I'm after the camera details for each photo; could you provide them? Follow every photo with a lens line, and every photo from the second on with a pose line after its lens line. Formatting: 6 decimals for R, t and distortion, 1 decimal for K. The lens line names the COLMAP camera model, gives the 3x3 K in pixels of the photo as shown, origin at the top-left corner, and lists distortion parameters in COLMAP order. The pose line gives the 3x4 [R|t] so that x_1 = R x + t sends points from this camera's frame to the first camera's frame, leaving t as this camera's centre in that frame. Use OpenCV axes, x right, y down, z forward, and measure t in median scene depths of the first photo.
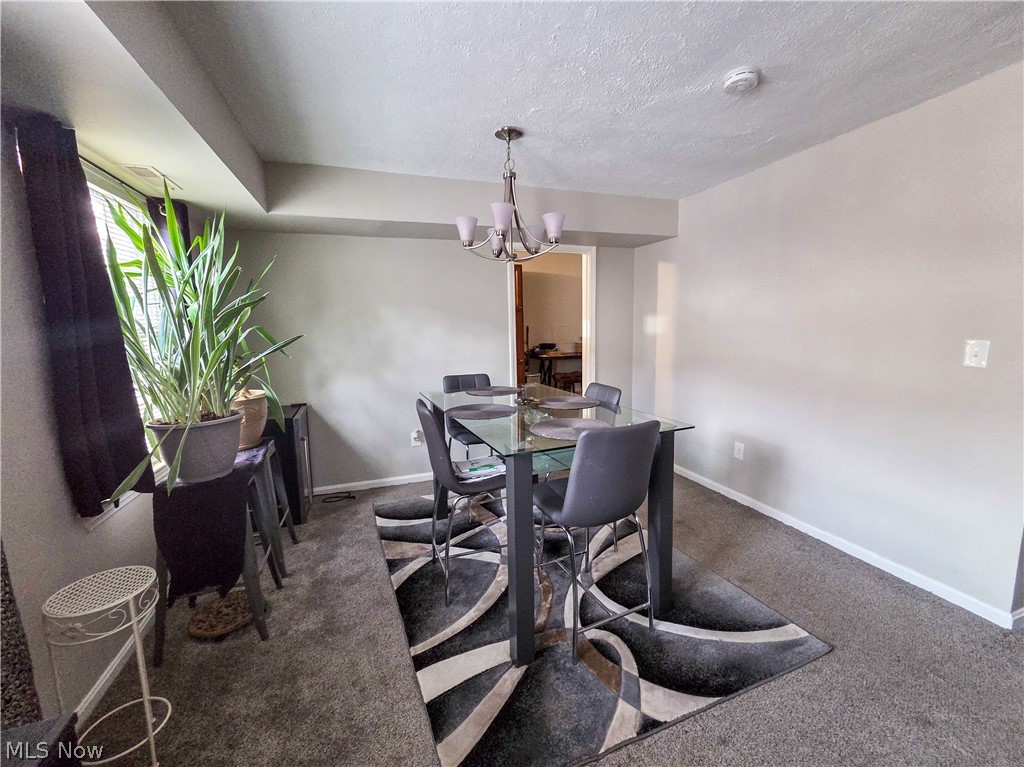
lens RADIAL K [[418.5, 0, 534.2], [0, 418.5, 370.0], [0, 0, 1]] dist [-0.004205, 0.000398]
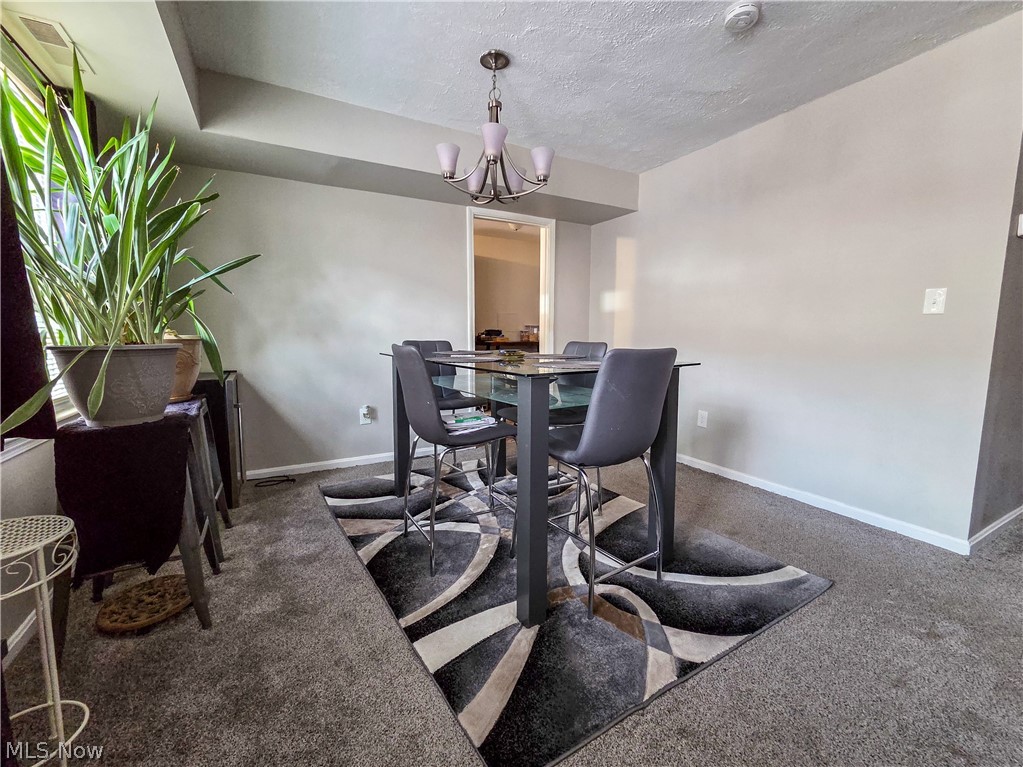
lens RADIAL K [[418.1, 0, 512.7], [0, 418.1, 378.5], [0, 0, 1]] dist [-0.004205, 0.000398]
pose [[0.987940, 0.001051, 0.154835, -0.187676], [0.002864, 0.999682, -0.025062, 0.186513], [-0.154812, 0.025203, 0.987622, 0.110201]]
